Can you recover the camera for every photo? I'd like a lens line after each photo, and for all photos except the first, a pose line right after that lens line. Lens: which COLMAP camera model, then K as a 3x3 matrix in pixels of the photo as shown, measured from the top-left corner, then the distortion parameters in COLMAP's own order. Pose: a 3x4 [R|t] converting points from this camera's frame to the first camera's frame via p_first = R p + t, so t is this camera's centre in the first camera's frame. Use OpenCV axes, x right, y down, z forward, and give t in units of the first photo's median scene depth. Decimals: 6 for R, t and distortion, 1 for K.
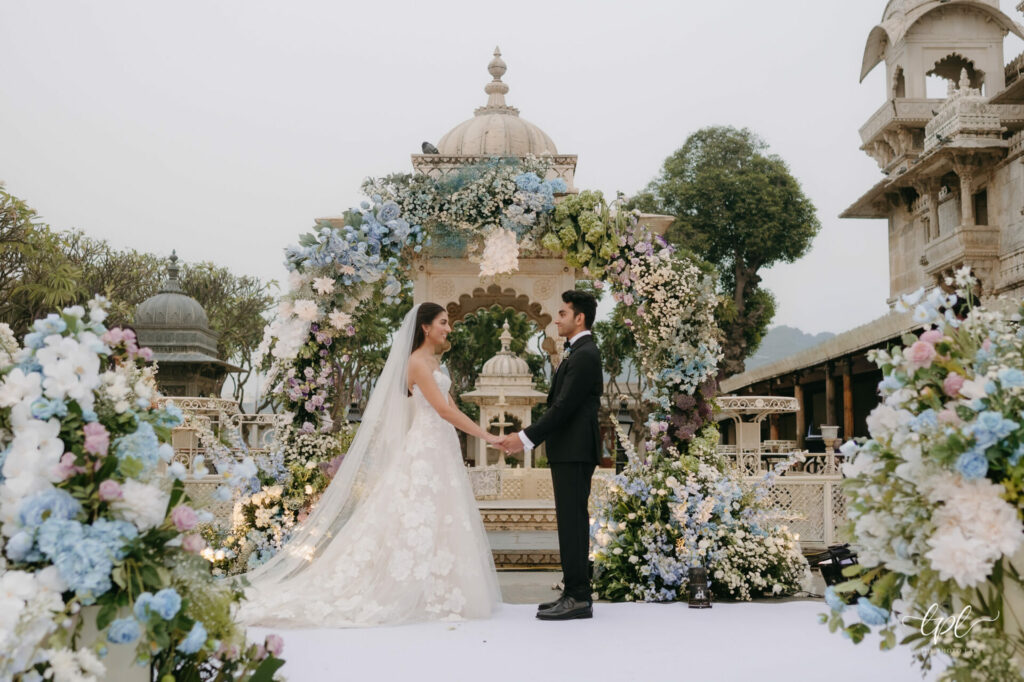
lens RADIAL K [[1054.5, 0, 512.0], [0, 1054.5, 341.0], [0, 0, 1]] dist [0.001429, -0.183375]
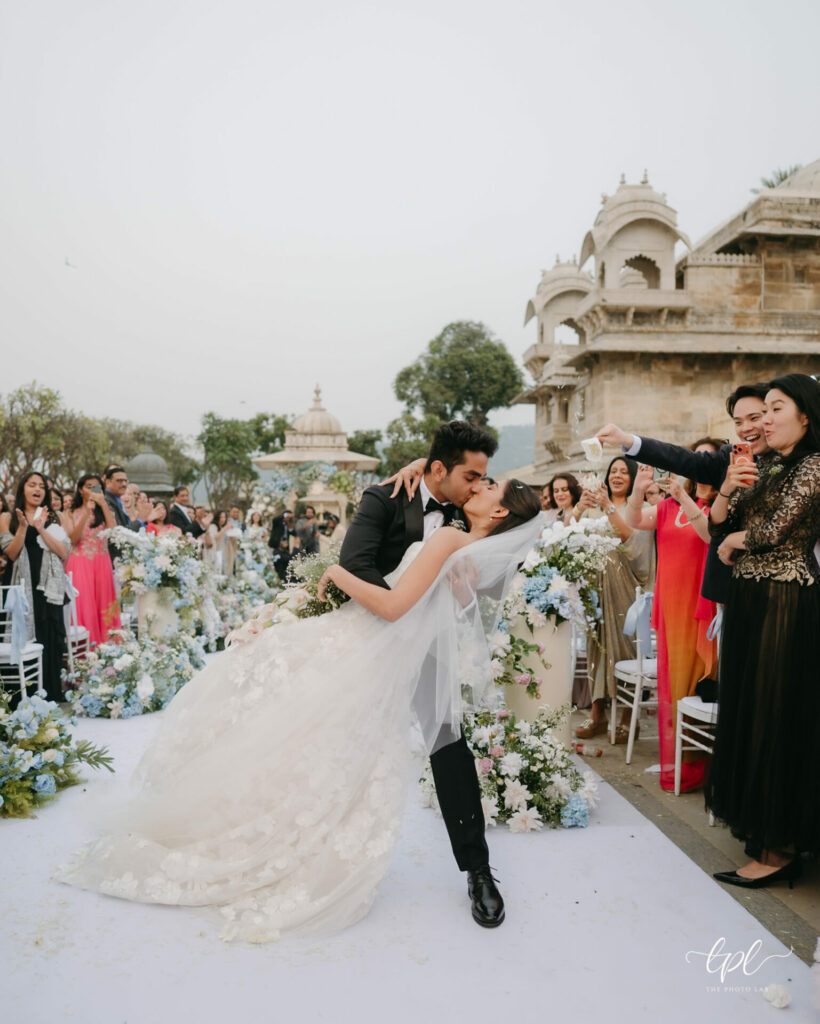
lens RADIAL K [[863.8, 0, 410.0], [0, 863.8, 512.0], [0, 0, 1]] dist [0.002666, 0.003951]
pose [[0.996191, 0.001249, 0.087192, 0.011606], [-0.009576, 0.995416, 0.095155, -0.074606], [-0.086674, -0.095628, 0.991636, -0.485705]]
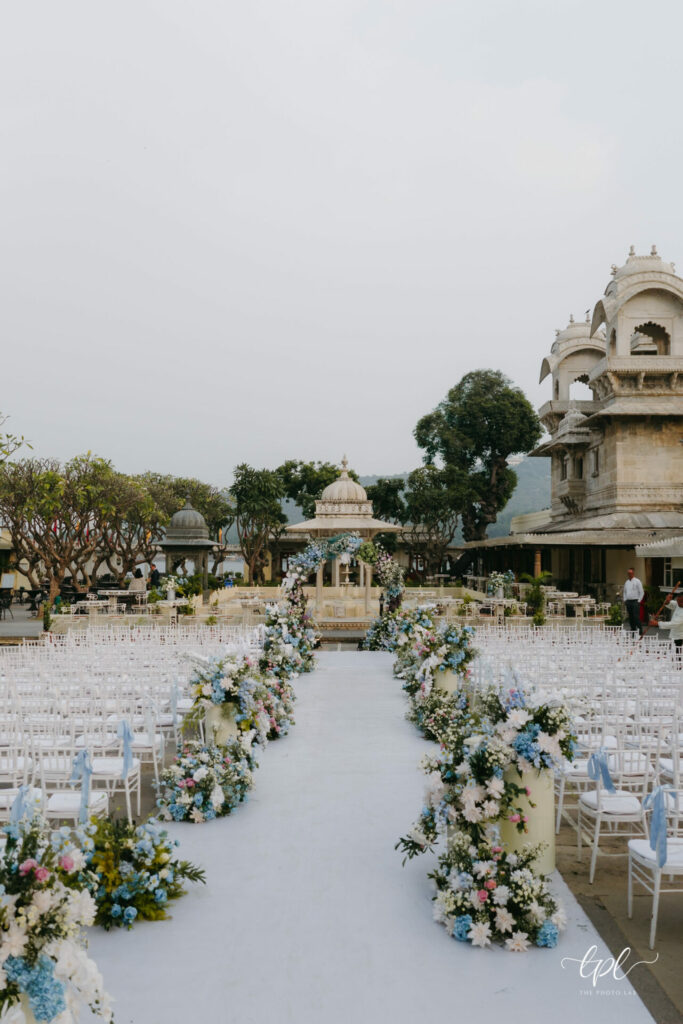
lens RADIAL K [[847.7, 0, 366.1], [0, 847.7, 509.8], [0, 0, 1]] dist [0.041670, -0.135592]
pose [[0.999949, -0.000451, 0.010074, 0.008681], [-0.000165, 0.998136, 0.061028, -0.118454], [-0.010083, -0.061026, 0.998085, -0.534772]]
